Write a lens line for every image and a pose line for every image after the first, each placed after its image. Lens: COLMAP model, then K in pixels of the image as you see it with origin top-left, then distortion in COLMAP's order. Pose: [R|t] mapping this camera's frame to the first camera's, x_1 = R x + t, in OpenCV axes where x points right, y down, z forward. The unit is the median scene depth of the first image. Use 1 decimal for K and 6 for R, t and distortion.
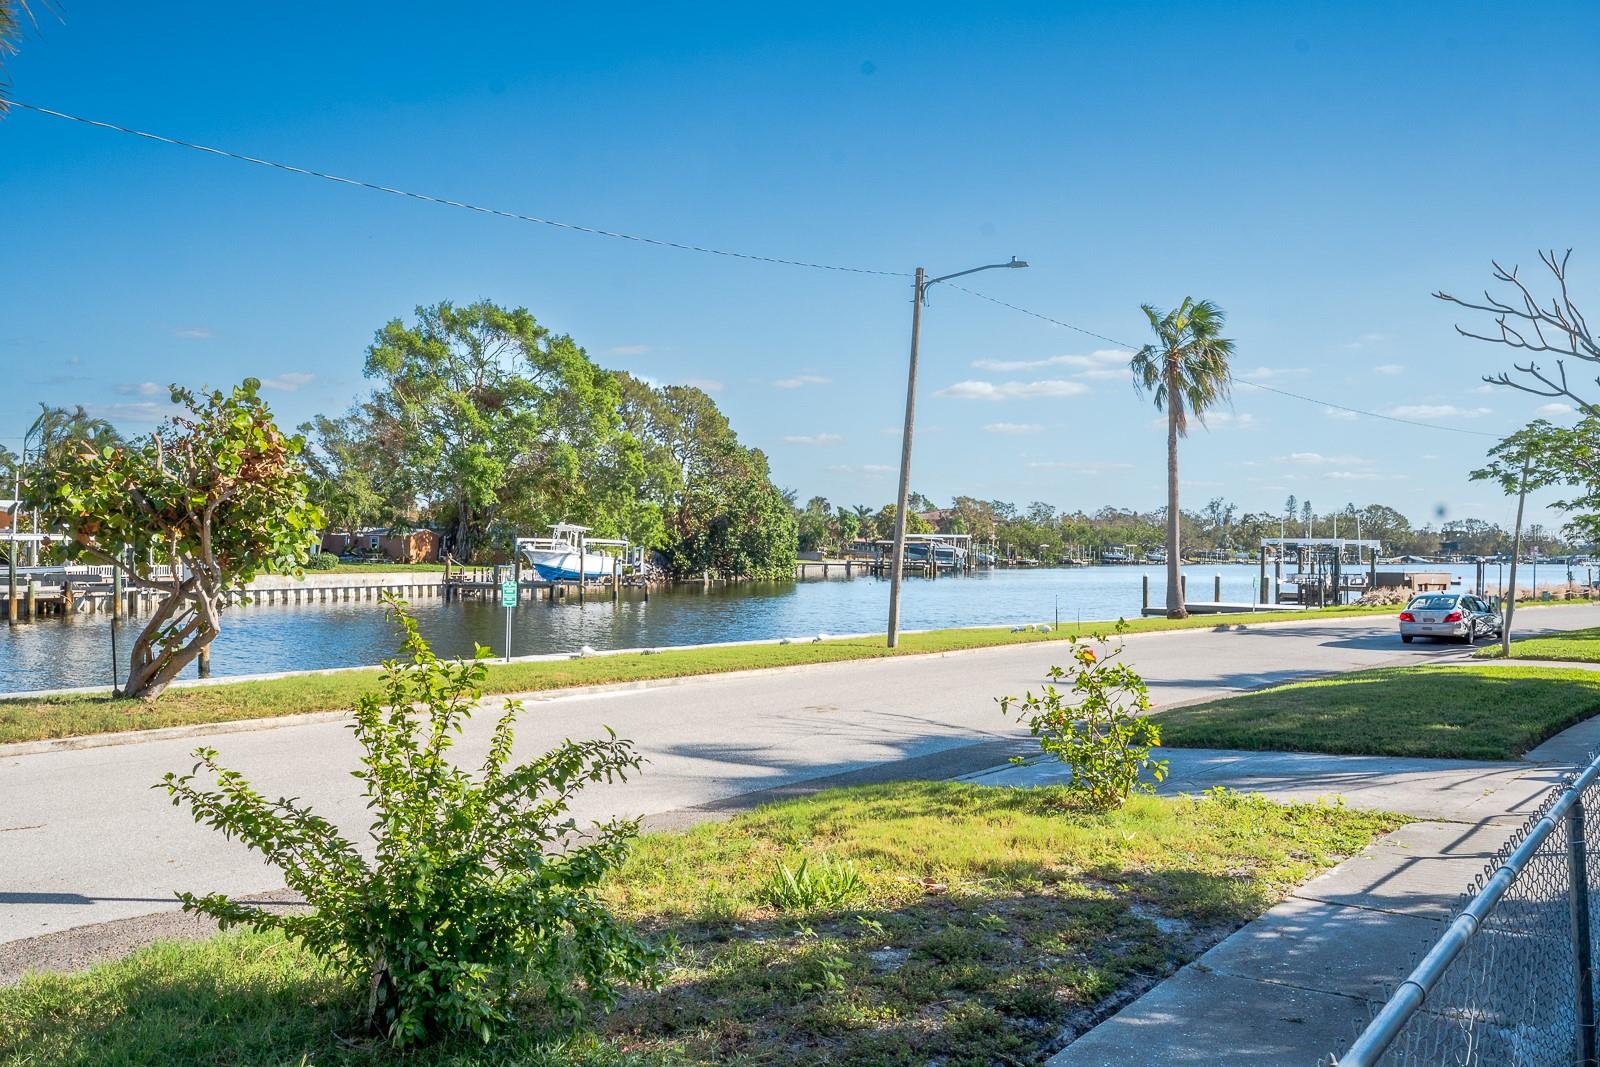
lens RADIAL K [[1336.3, 0, 797.2], [0, 1336.3, 536.3], [0, 0, 1]] dist [-0.020036, -0.006073]
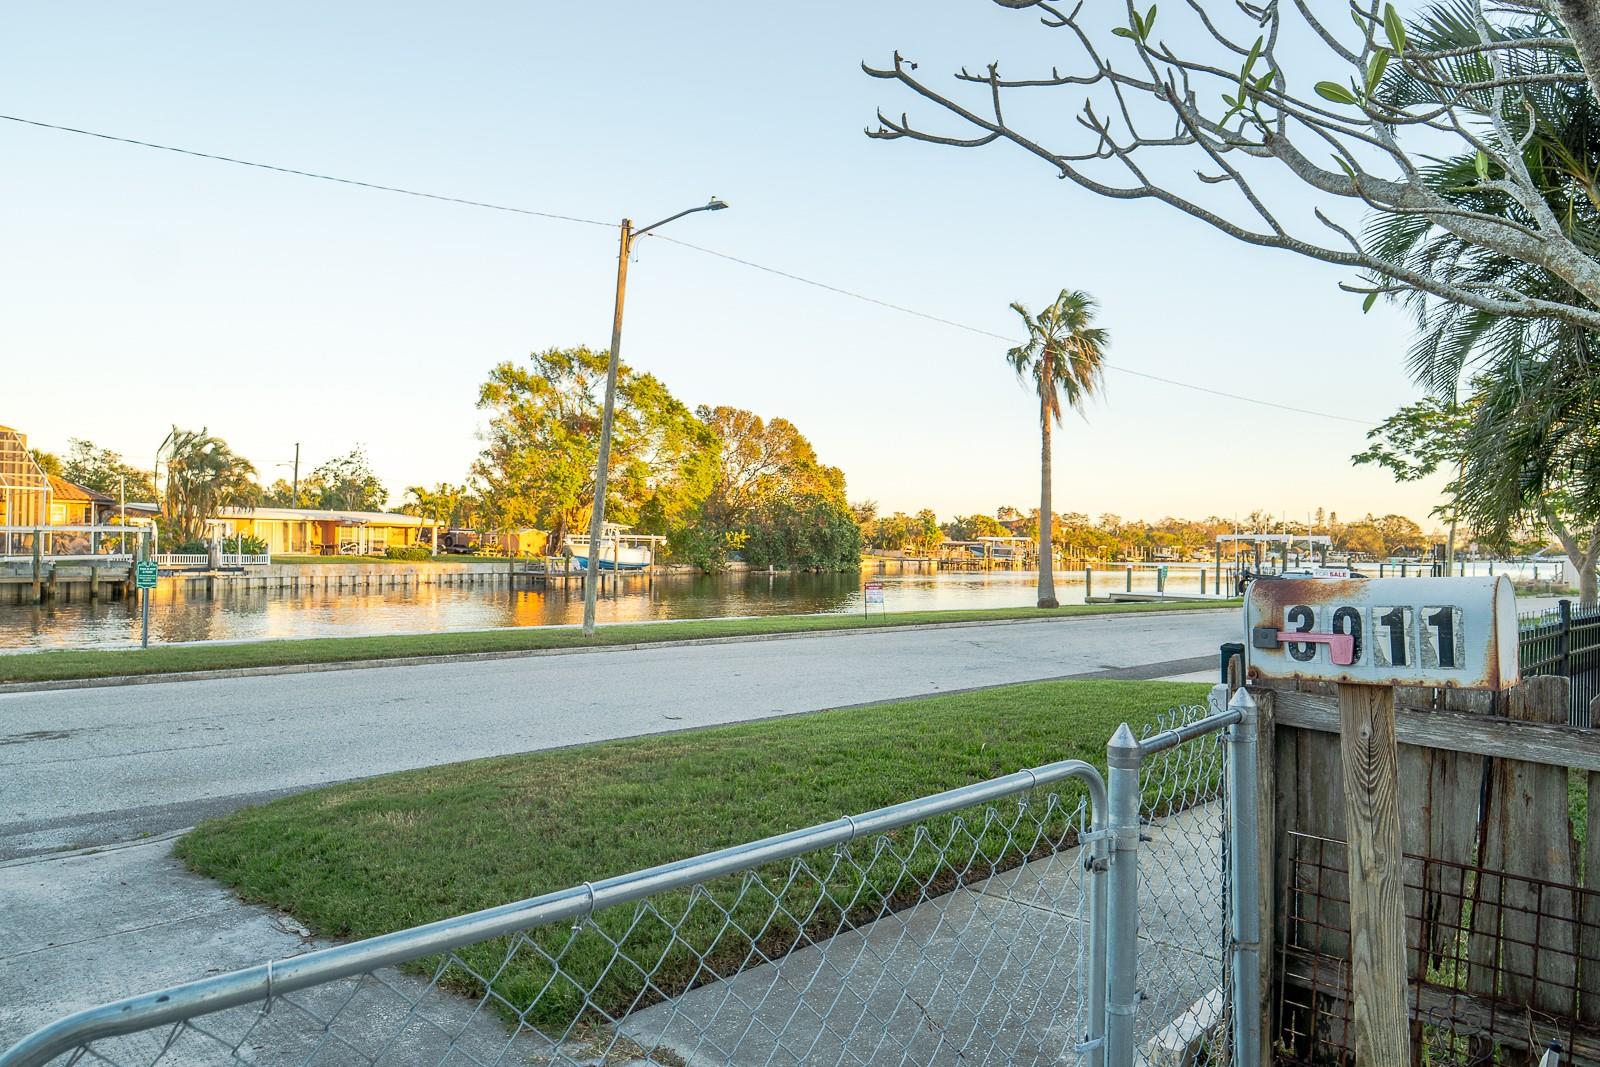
lens RADIAL K [[983.1, 0, 805.6], [0, 983.1, 527.3], [0, 0, 1]] dist [-0.015983, -0.002958]
pose [[0.990468, -0.001505, -0.137733, 0.115437], [-0.000437, 0.999901, -0.014067, 0.006645], [0.137740, 0.013993, 0.990370, 0.136276]]
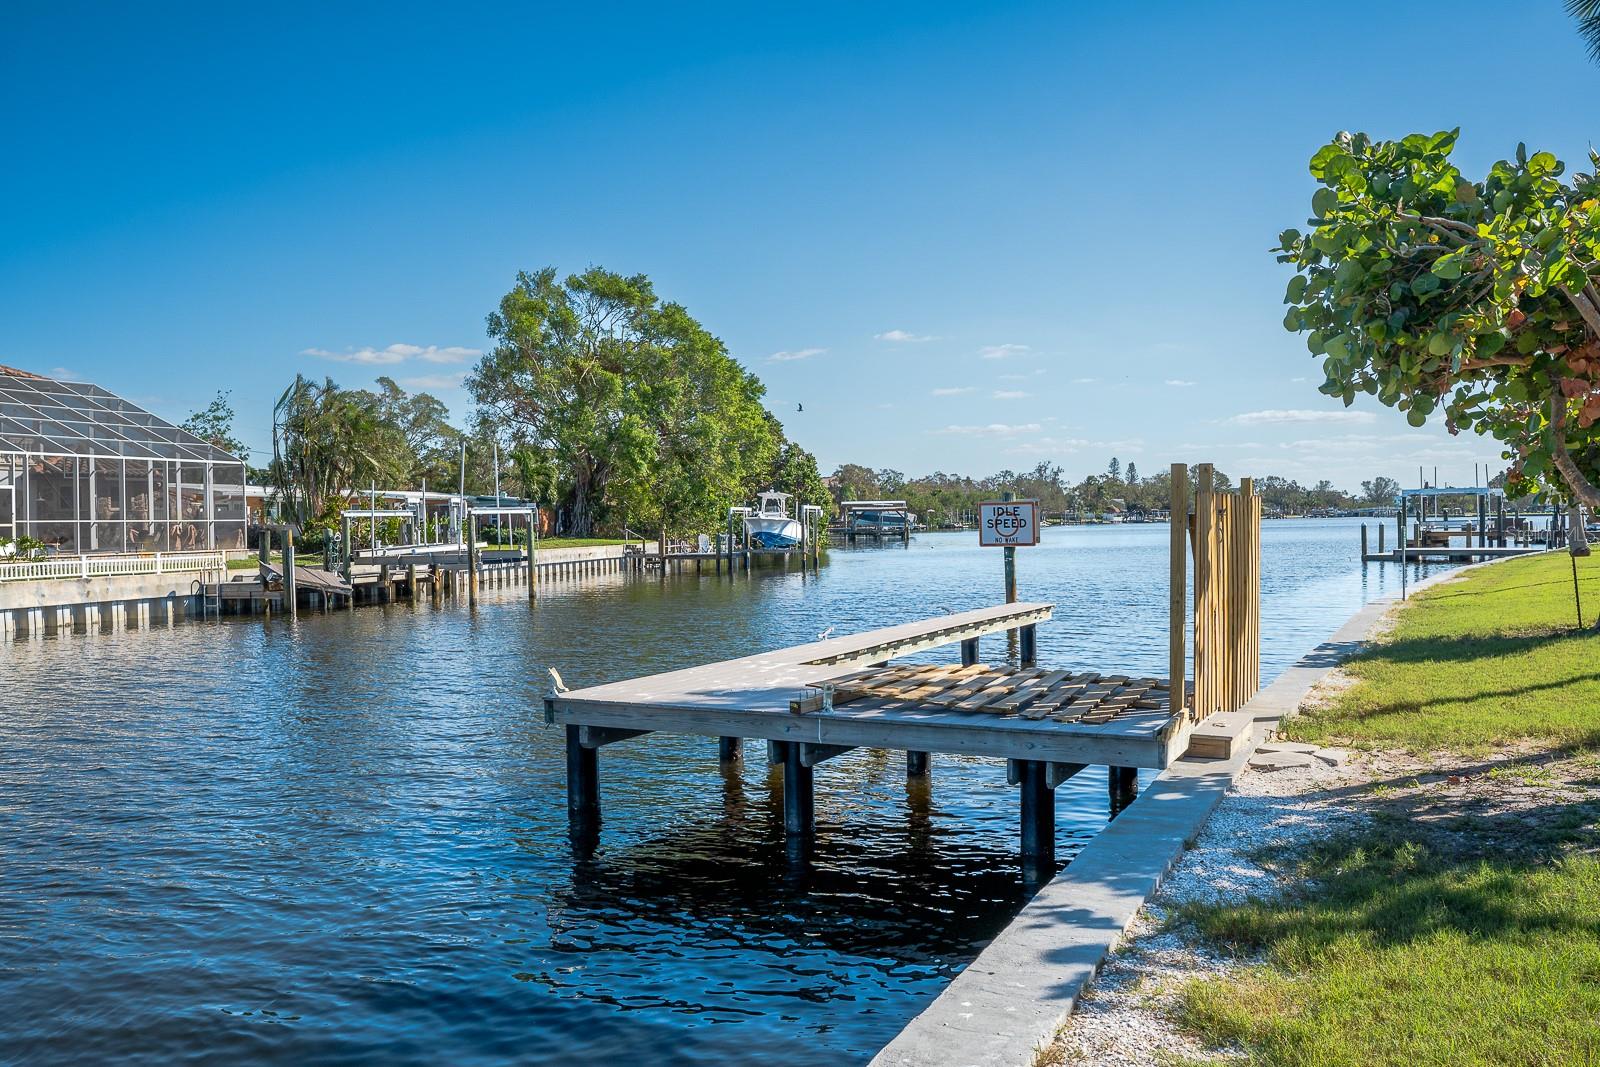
lens RADIAL K [[1336.3, 0, 799.4], [0, 1336.3, 536.1], [0, 0, 1]] dist [-0.020036, -0.006073]
pose [[0.986407, -0.030454, 0.161473, -0.295032], [0.027110, 0.999371, 0.022874, 0.000938], [-0.162068, -0.018186, 0.986612, 0.010077]]
